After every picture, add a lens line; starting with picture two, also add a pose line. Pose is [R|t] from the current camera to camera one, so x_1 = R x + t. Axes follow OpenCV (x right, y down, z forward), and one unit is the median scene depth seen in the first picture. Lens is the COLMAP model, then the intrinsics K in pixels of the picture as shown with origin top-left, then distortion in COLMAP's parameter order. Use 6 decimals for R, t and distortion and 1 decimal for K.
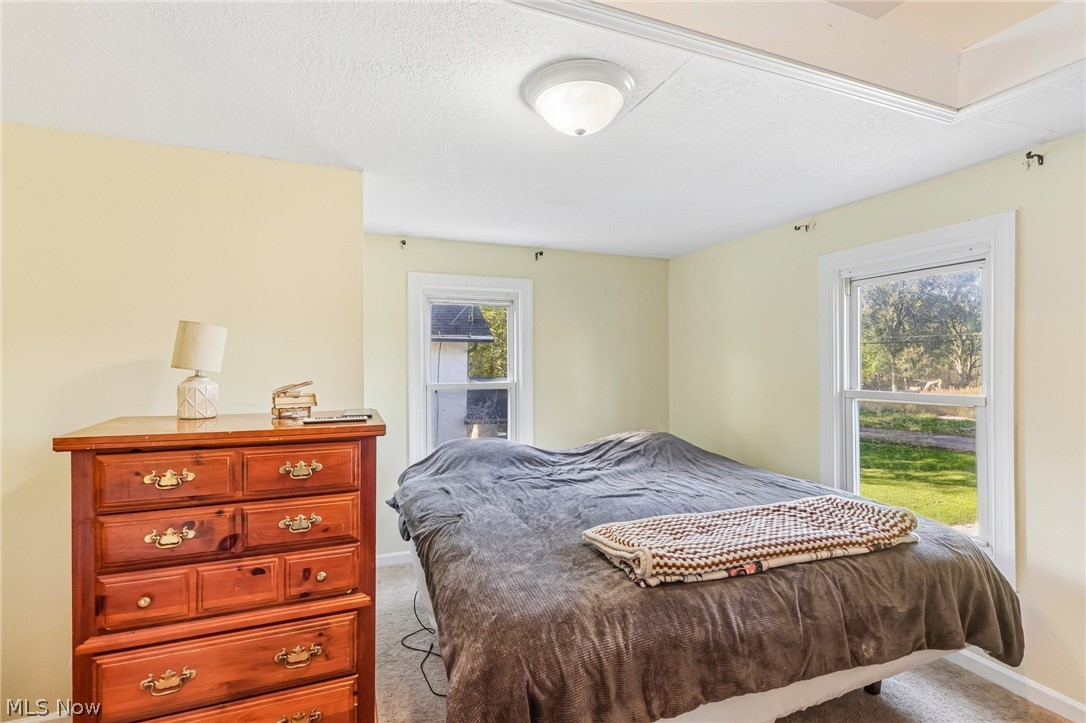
lens RADIAL K [[503.1, 0, 543.0], [0, 503.1, 361.5], [0, 0, 1]] dist [-0.001497, 0.000650]
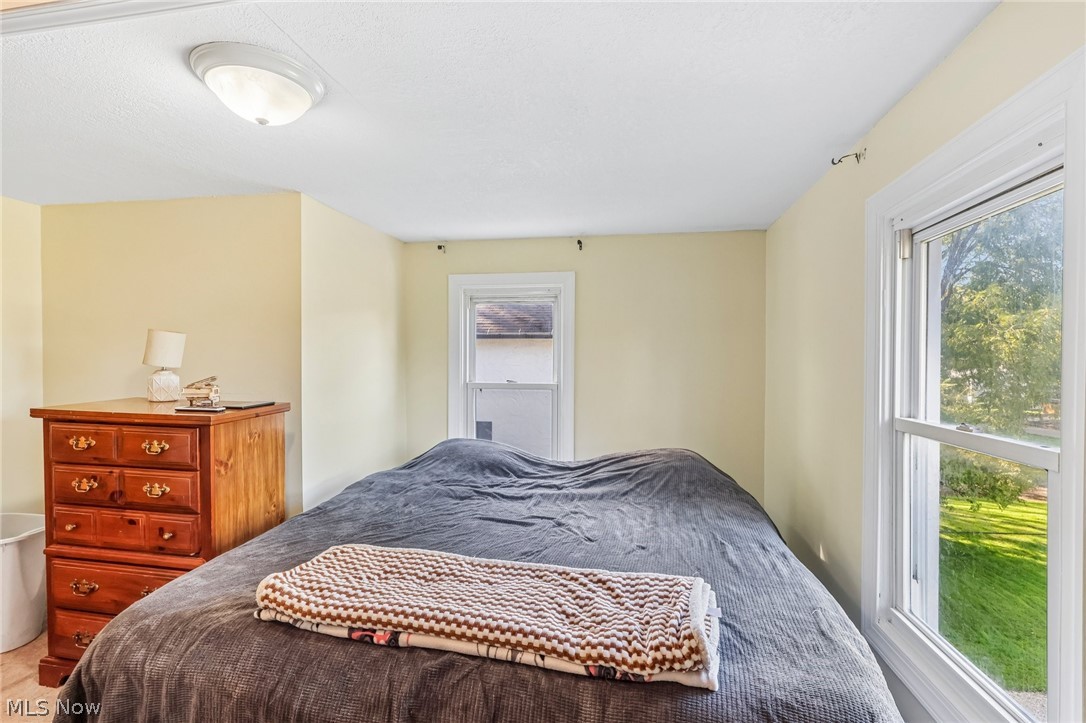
lens RADIAL K [[503.1, 0, 543.0], [0, 503.1, 361.5], [0, 0, 1]] dist [-0.001497, 0.000650]
pose [[0.842546, 0.014364, -0.538433, 0.981066], [-0.011332, 0.999896, 0.008942, -0.018762], [0.538505, -0.001432, 0.842621, 0.463487]]
